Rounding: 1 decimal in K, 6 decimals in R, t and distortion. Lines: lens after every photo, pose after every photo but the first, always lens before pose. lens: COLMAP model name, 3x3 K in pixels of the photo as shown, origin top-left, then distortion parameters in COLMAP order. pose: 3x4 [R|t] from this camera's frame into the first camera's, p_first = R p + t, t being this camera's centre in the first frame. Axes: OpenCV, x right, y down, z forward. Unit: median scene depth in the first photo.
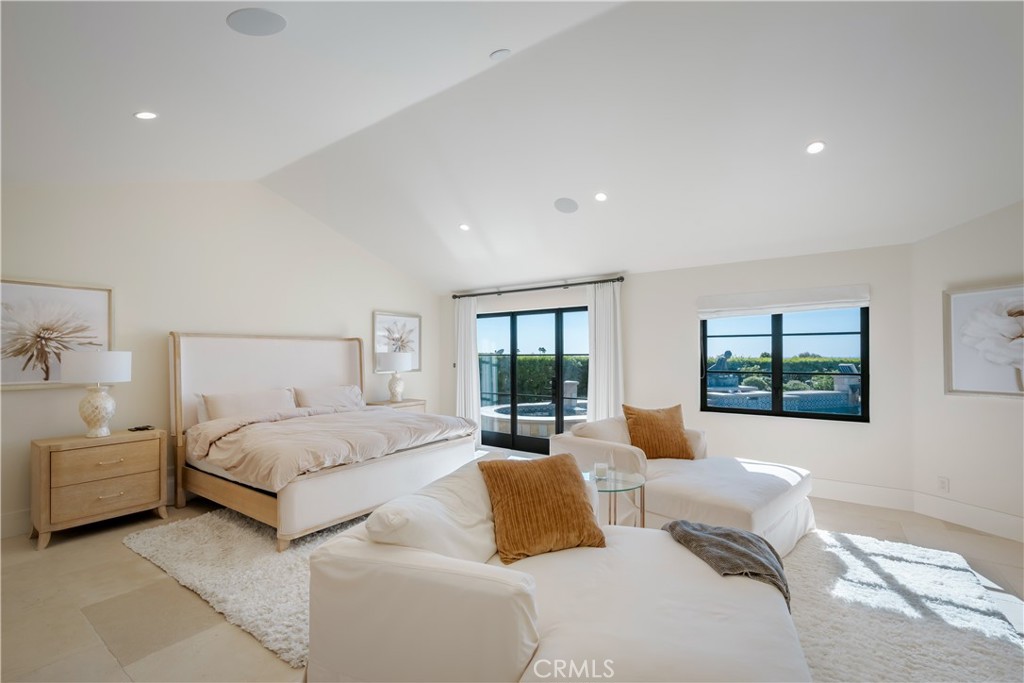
lens RADIAL K [[441.2, 0, 508.7], [0, 441.2, 348.6], [0, 0, 1]] dist [0.000160, 0.000008]
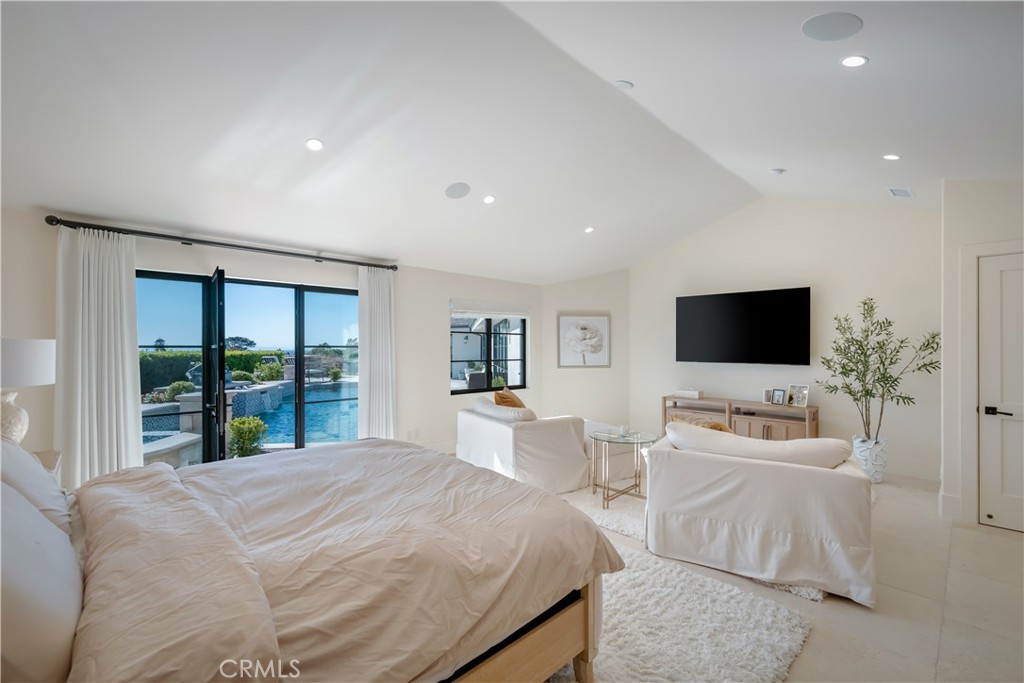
lens RADIAL K [[441.2, 0, 508.7], [0, 441.2, 348.6], [0, 0, 1]] dist [0.000160, 0.000008]
pose [[0.200252, -0.003908, 0.979737, -0.666029], [-0.019935, 0.999769, 0.008062, 0.004826], [-0.979542, -0.021145, 0.200128, 0.596316]]
